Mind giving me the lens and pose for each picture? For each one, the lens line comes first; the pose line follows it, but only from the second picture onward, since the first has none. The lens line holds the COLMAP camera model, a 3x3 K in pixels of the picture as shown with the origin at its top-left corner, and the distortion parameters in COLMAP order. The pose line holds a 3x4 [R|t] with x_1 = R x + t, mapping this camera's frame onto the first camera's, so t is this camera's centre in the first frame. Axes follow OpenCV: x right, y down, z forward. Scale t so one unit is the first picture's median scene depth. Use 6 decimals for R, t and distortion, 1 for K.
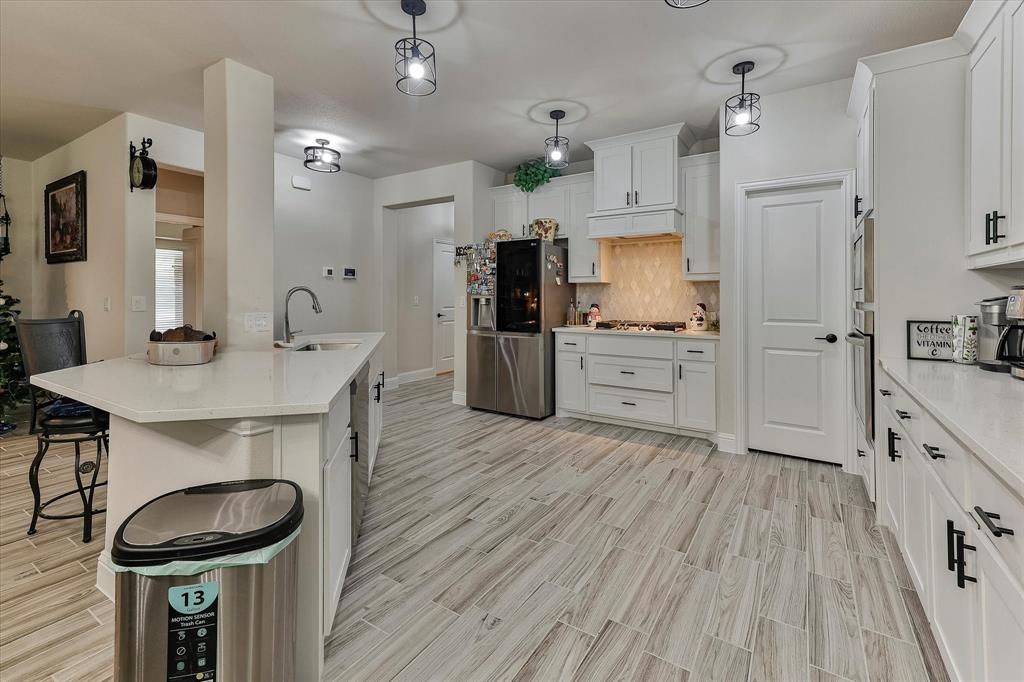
lens RADIAL K [[441.4, 0, 515.7], [0, 441.4, 296.6], [0, 0, 1]] dist [0.013821, -0.000008]
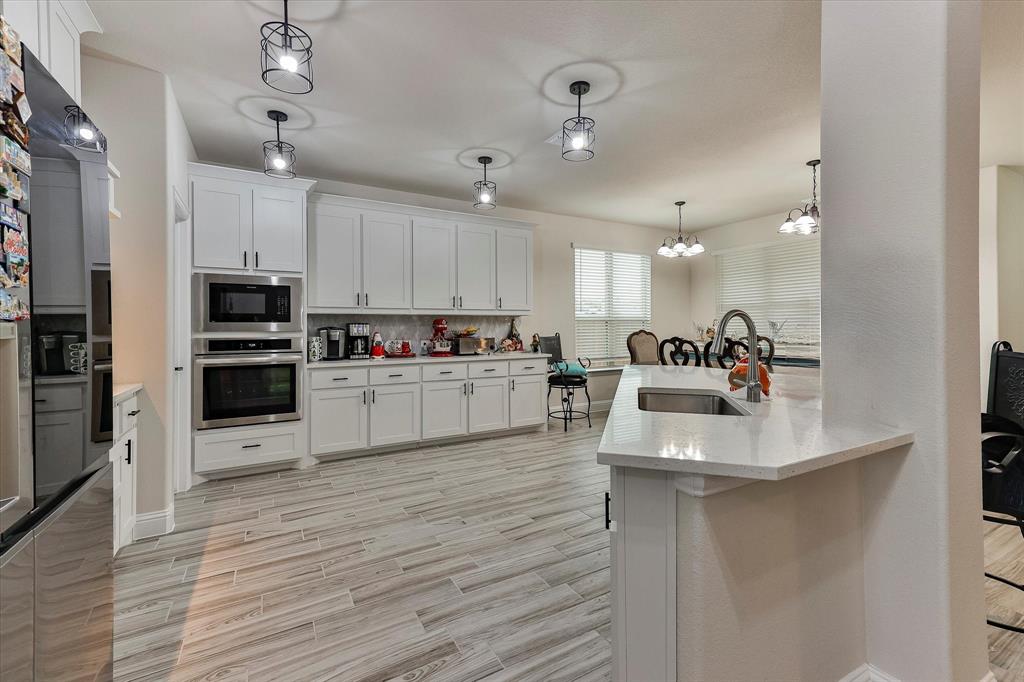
lens RADIAL K [[441.4, 0, 515.5], [0, 441.4, 328.6], [0, 0, 1]] dist [0.013821, -0.000008]
pose [[-0.882483, 0.001883, 0.470341, -0.614993], [0.004822, 0.999976, 0.005044, 0.000186], [-0.470320, 0.006719, -0.882470, 2.061997]]
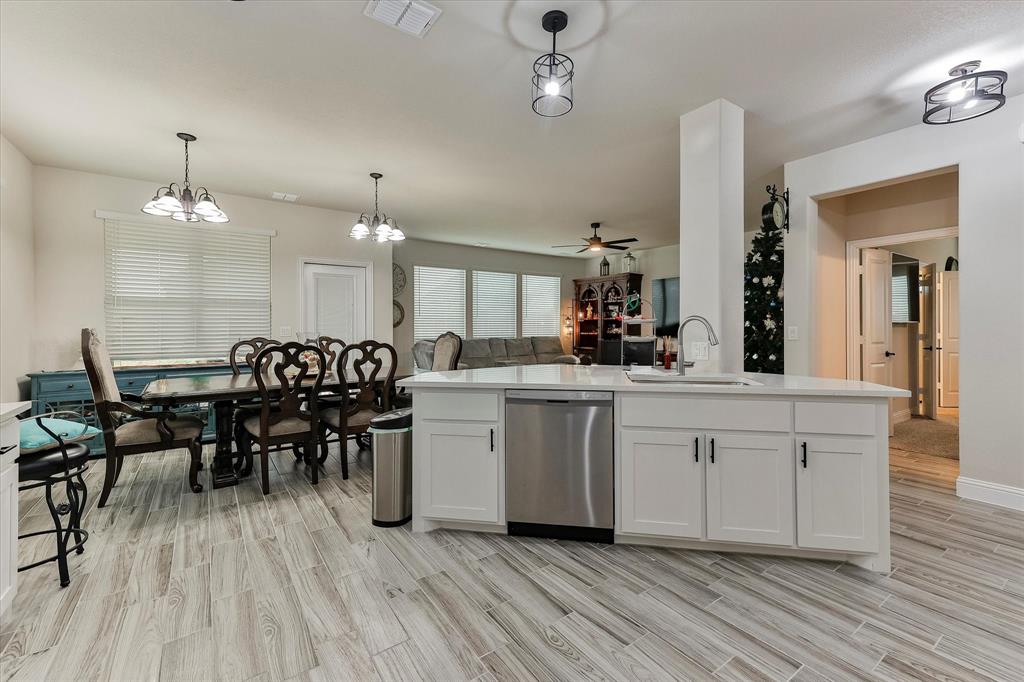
lens RADIAL K [[441.4, 0, 515.7], [0, 441.4, 326.9], [0, 0, 1]] dist [0.013821, -0.000008]
pose [[-0.372816, -0.003087, -0.927900, 0.655849], [0.000059, 0.999994, -0.003351, 0.007011], [0.927905, -0.001304, -0.372813, 1.218800]]
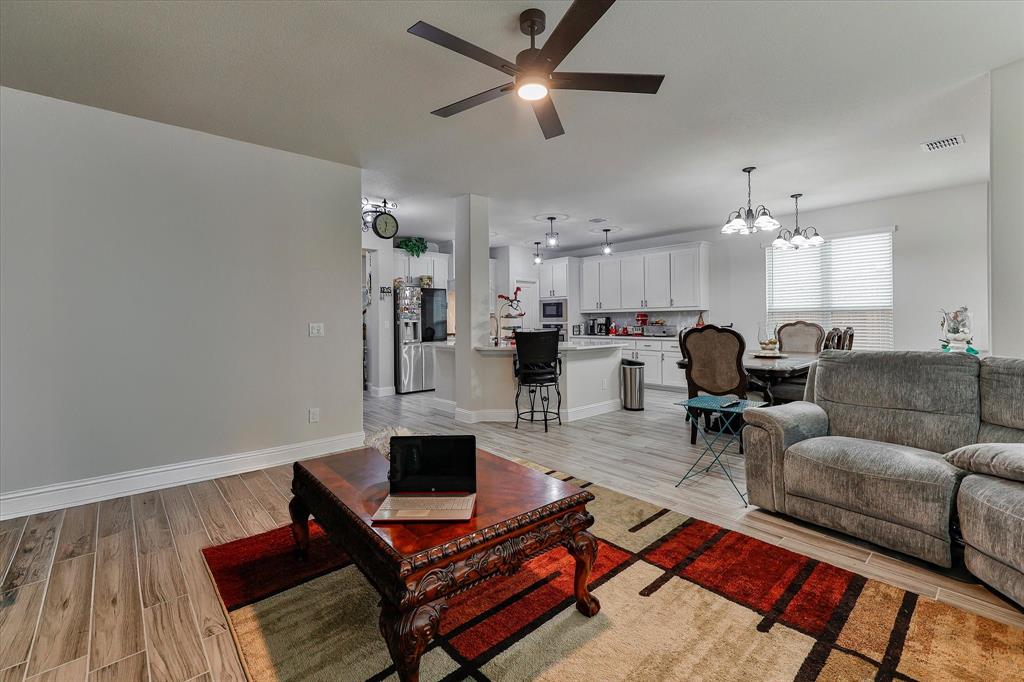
lens RADIAL K [[441.4, 0, 506.6], [0, 441.4, 317.0], [0, 0, 1]] dist [0.013821, -0.000008]
pose [[0.281324, 0.003177, 0.959608, -2.916544], [0.010633, 0.999923, -0.006428, -0.002295], [-0.959554, 0.012012, 0.281268, 0.461023]]
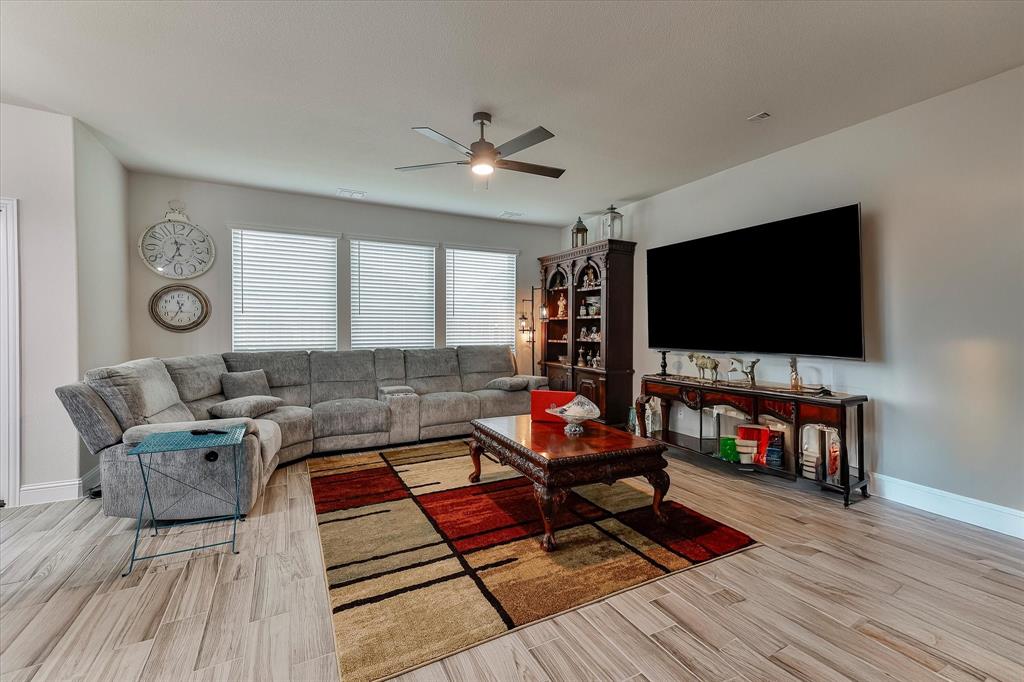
lens RADIAL K [[441.4, 0, 526.1], [0, 441.4, 335.9], [0, 0, 1]] dist [0.013821, -0.000008]
pose [[-0.476925, 0.005102, -0.878929, -0.941258], [-0.002348, 0.999972, 0.007079, 0.005314], [0.878941, 0.005440, -0.476899, 1.394563]]
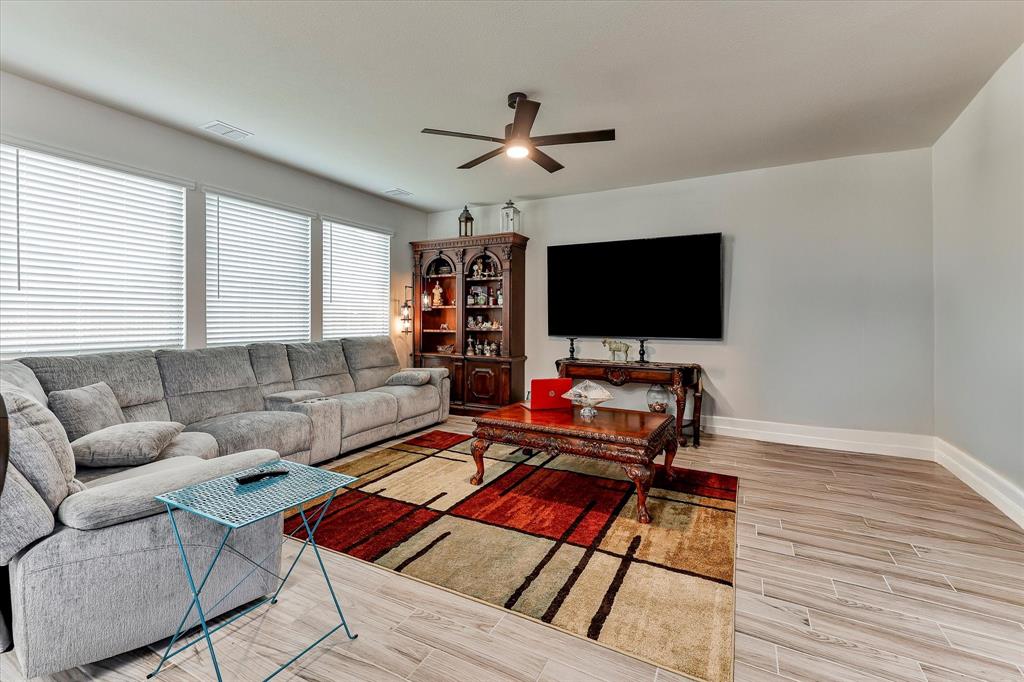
lens RADIAL K [[441.4, 0, 511.7], [0, 441.4, 323.3], [0, 0, 1]] dist [0.013821, -0.000008]
pose [[0.095495, 0.003089, -0.995425, -0.789937], [0.000293, 0.999995, 0.003131, 0.004287], [0.995430, -0.000590, 0.095494, 0.527730]]
